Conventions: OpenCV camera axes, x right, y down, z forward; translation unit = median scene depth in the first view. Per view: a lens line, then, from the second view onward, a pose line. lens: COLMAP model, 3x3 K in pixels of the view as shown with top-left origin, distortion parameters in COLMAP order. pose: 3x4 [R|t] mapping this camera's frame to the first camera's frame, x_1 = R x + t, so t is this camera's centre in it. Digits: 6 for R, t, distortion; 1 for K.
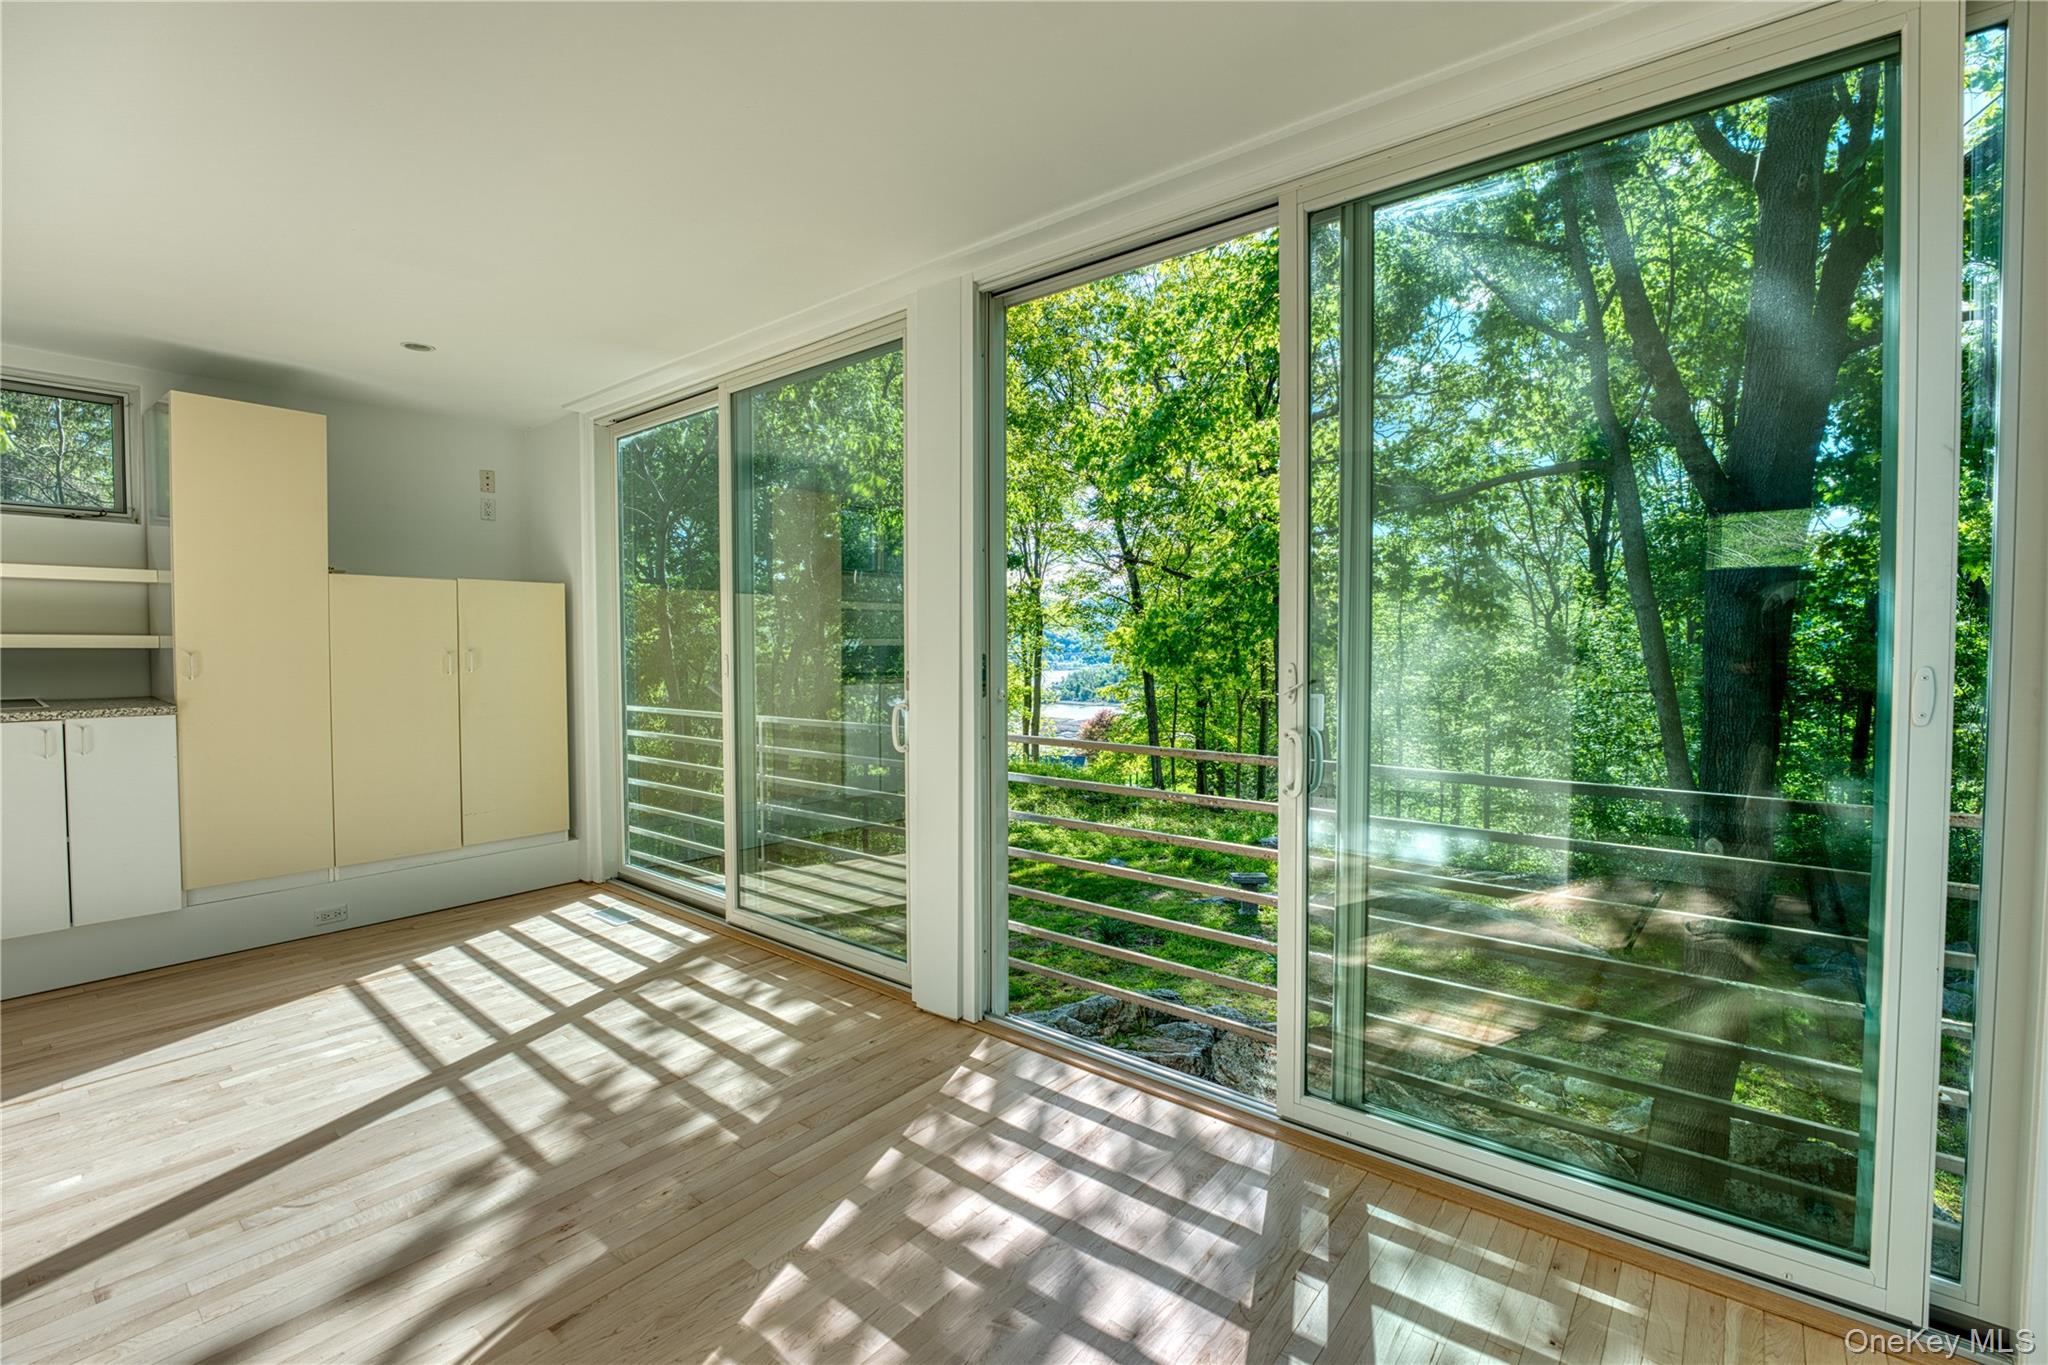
lens RADIAL K [[881.7, 0, 1014.0], [0, 881.7, 676.8], [0, 0, 1]] dist [-0.009520, -0.000169]
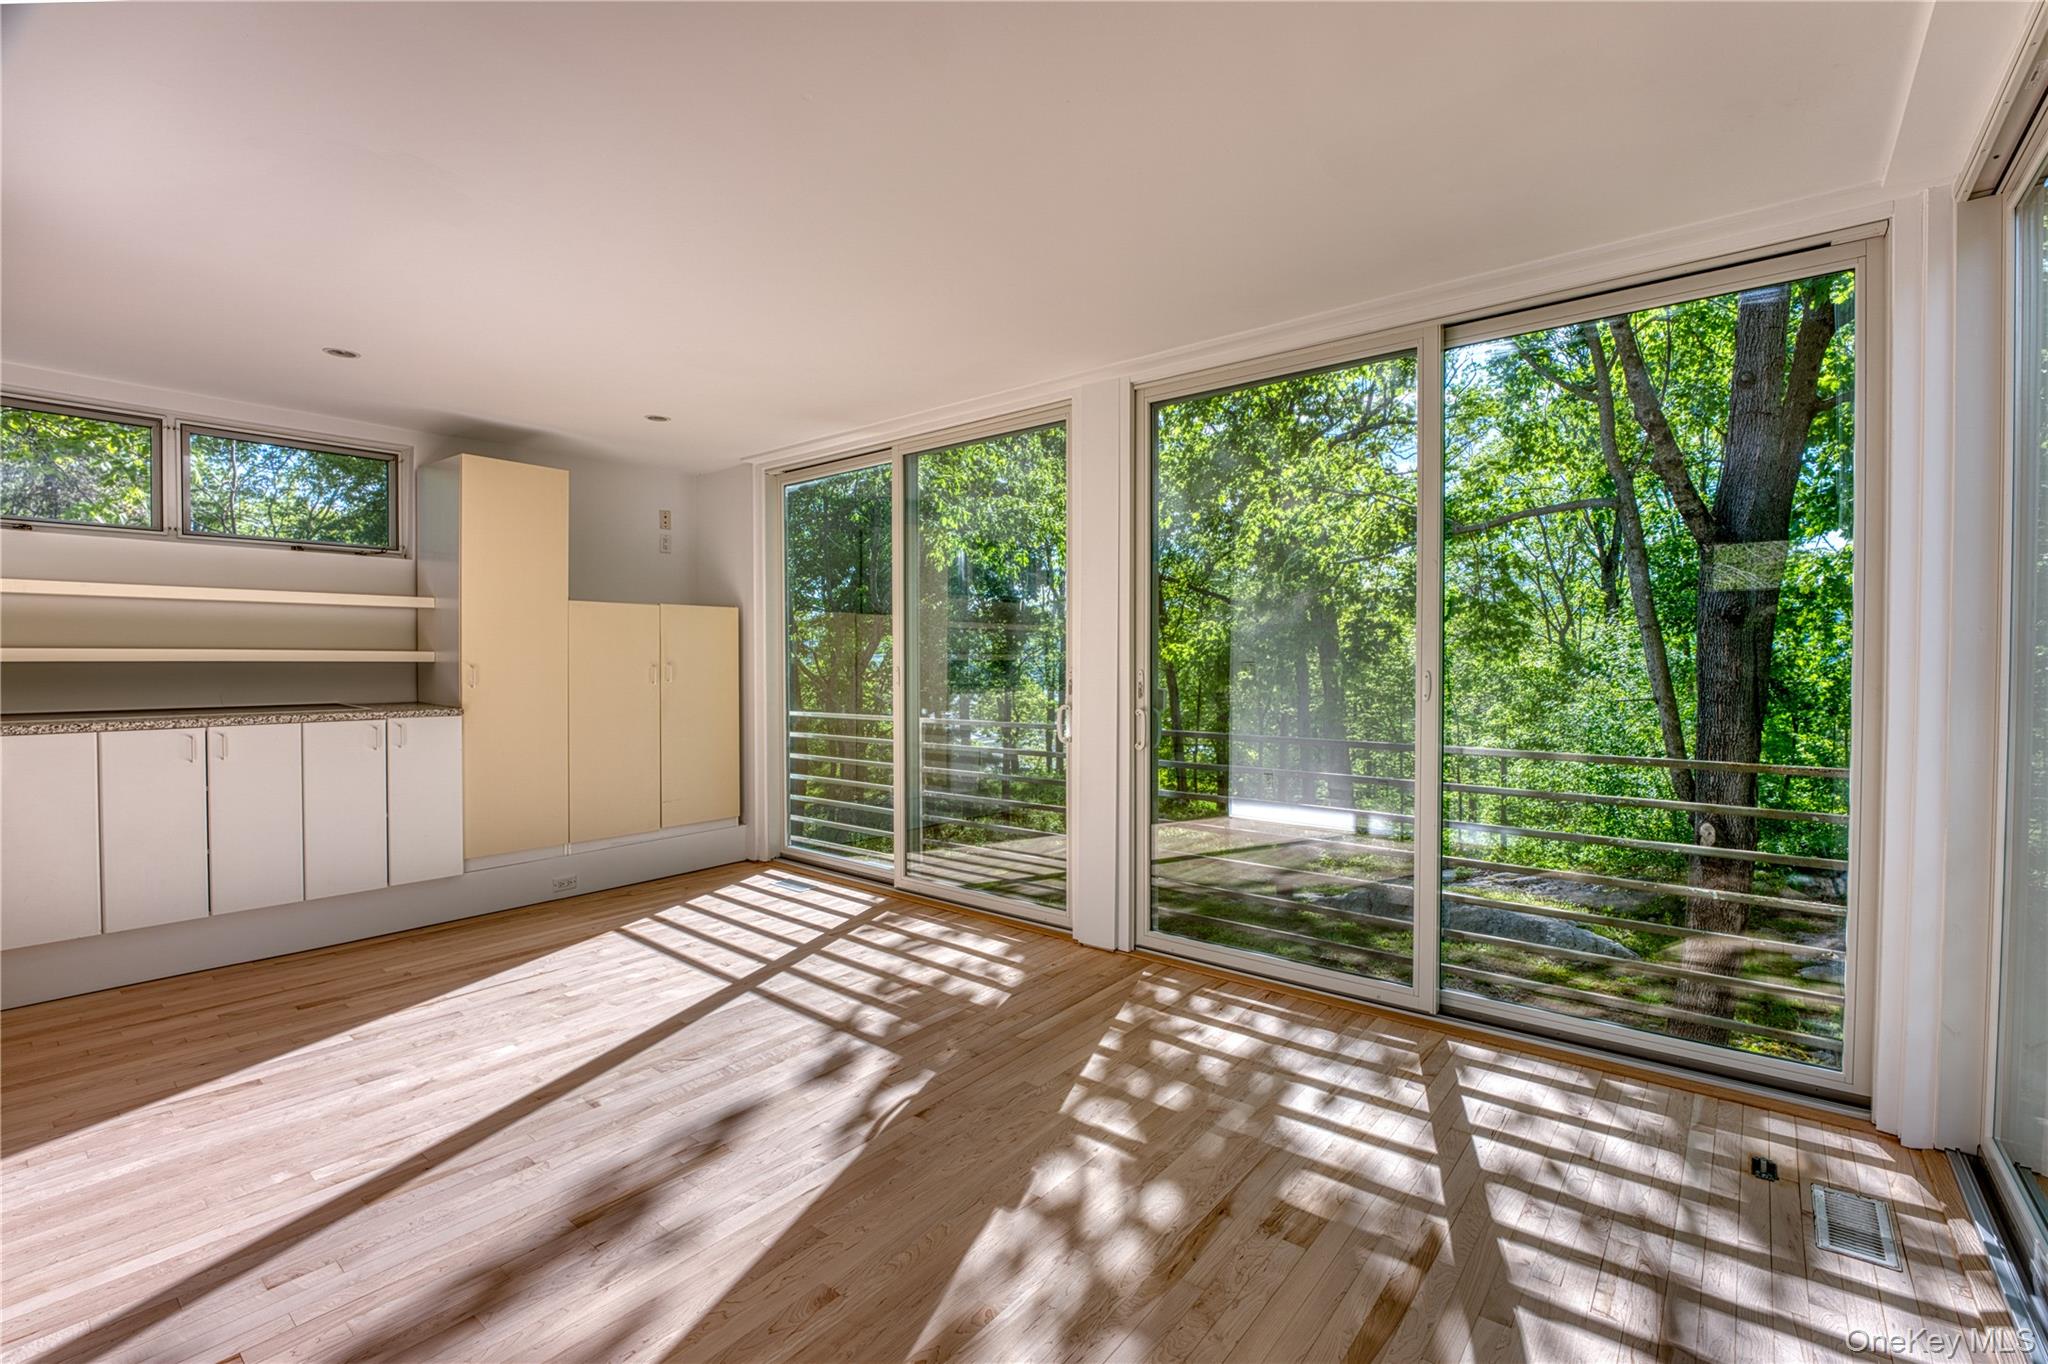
lens RADIAL K [[881.7, 0, 1034.7], [0, 881.7, 672.9], [0, 0, 1]] dist [-0.009520, -0.000169]
pose [[0.999984, -0.000576, 0.005553, -0.141986], [0.000697, 0.999764, -0.021729, 0.009635], [-0.005539, 0.021732, 0.999748, -0.218381]]
